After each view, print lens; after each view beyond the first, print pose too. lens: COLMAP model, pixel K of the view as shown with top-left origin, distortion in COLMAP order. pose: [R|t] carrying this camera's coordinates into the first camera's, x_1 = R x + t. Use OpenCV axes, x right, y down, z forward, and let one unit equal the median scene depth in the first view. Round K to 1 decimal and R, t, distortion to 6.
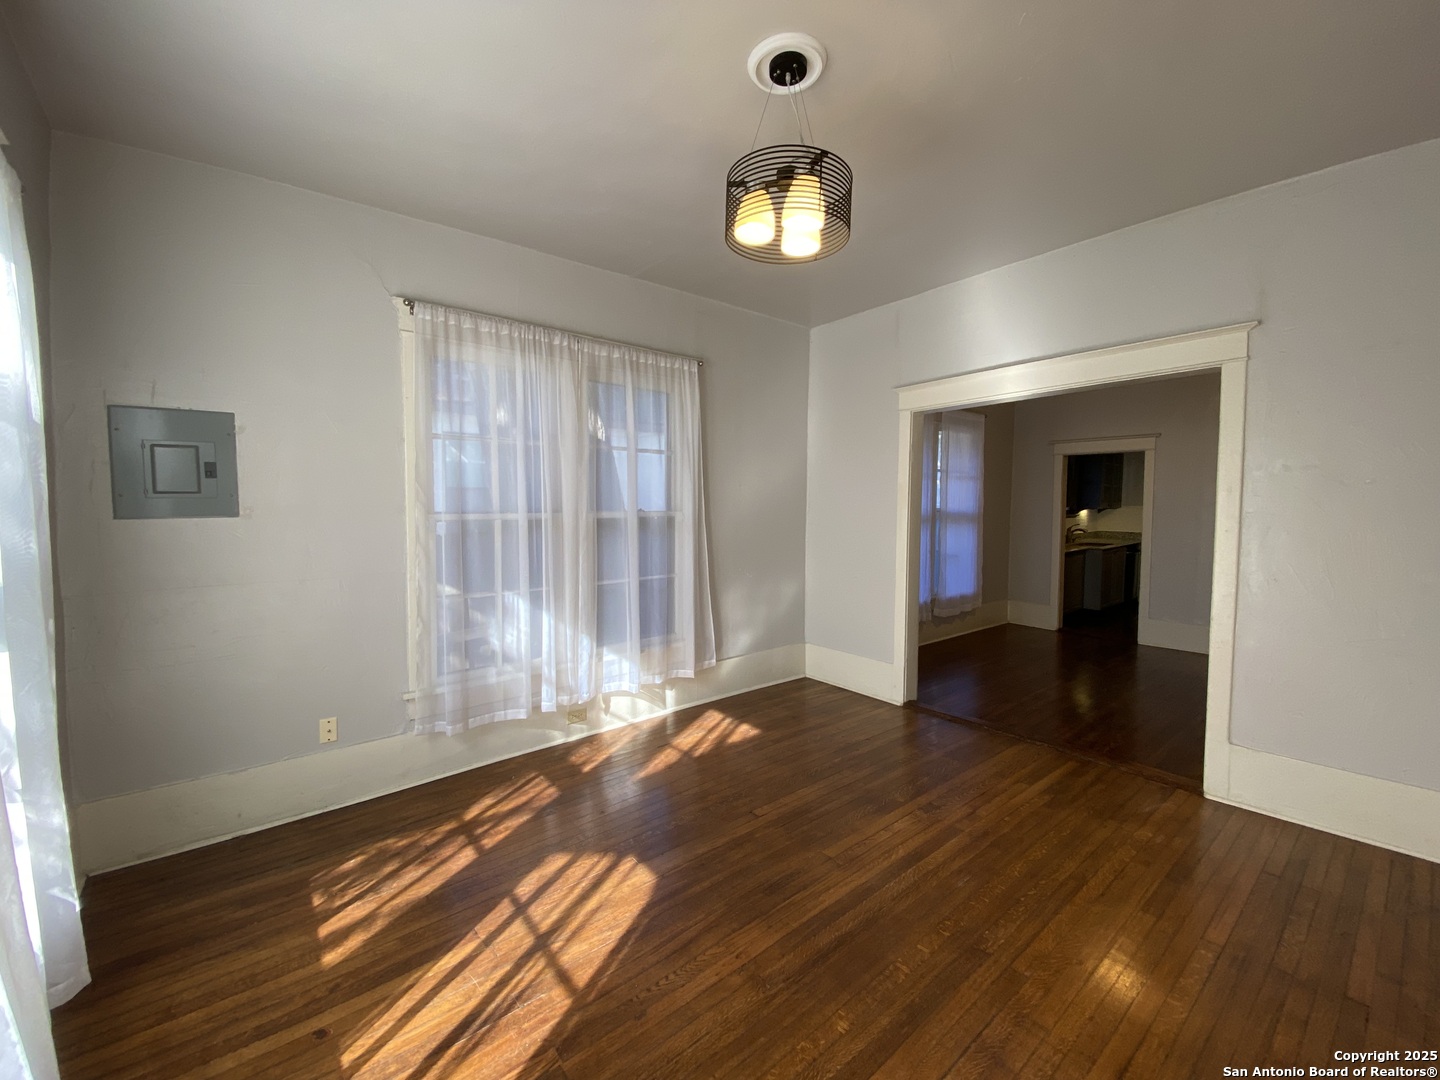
lens RADIAL K [[578.2, 0, 719.8], [0, 578.2, 534.6], [0, 0, 1]] dist [-0.002463, -0.002816]
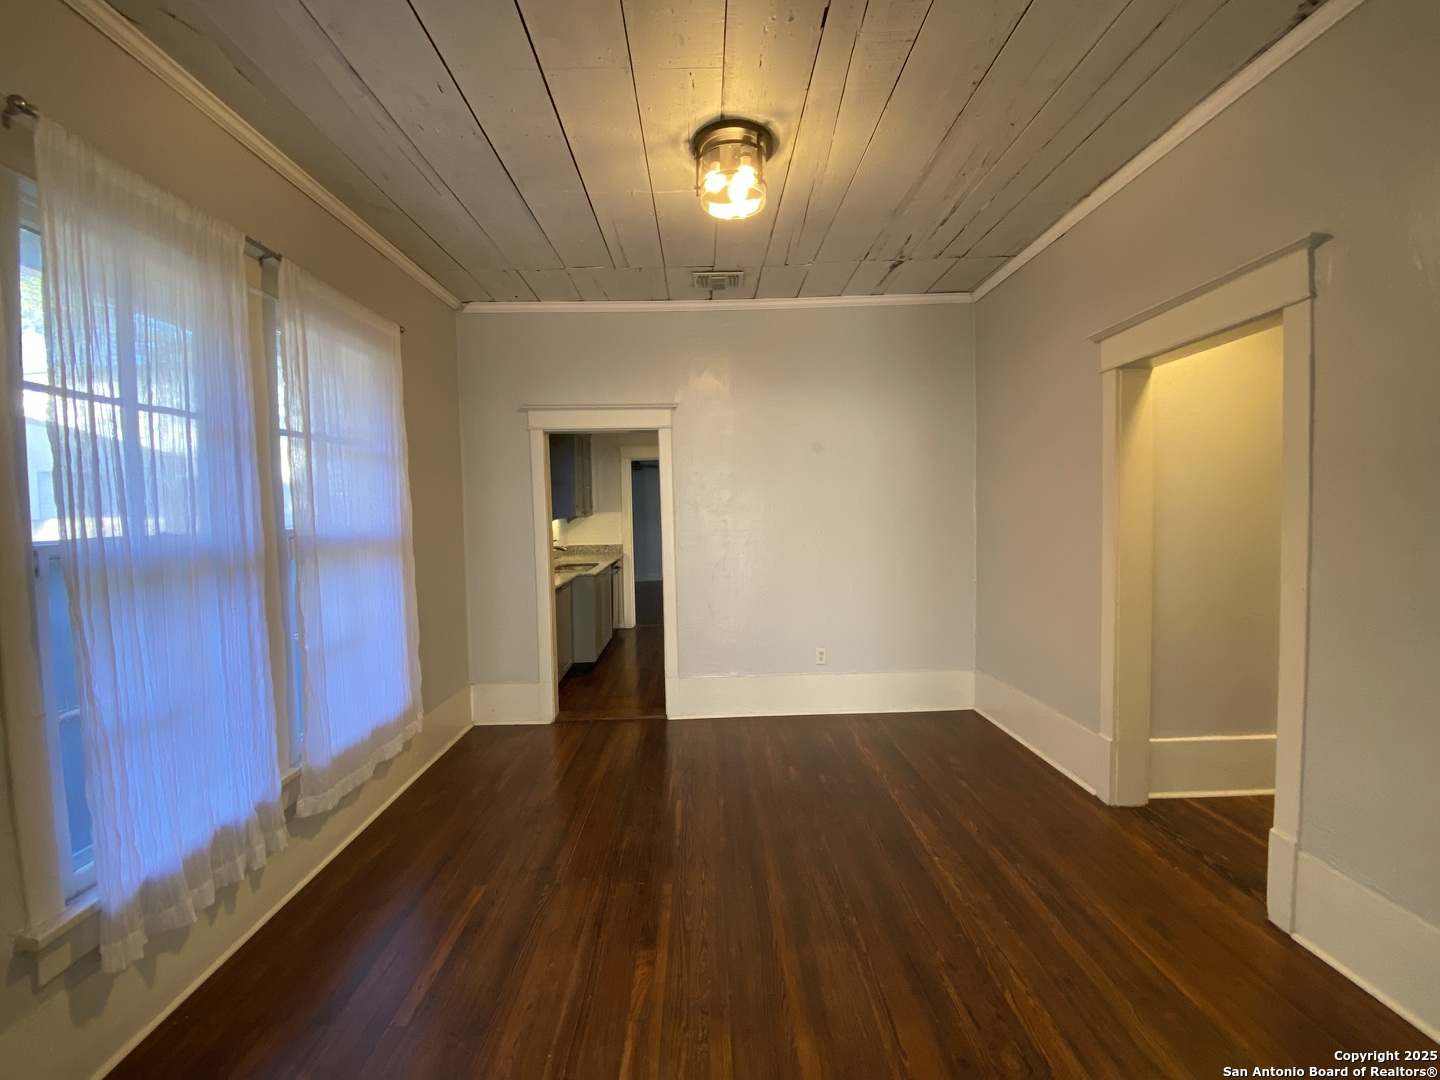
lens RADIAL K [[578.2, 0, 718.7], [0, 578.2, 540.8], [0, 0, 1]] dist [-0.002463, -0.002816]
pose [[0.623326, -0.063742, 0.779360, 0.247381], [0.070496, 0.997194, 0.025176, -0.026561], [-0.778778, 0.039248, 0.626071, 0.517226]]
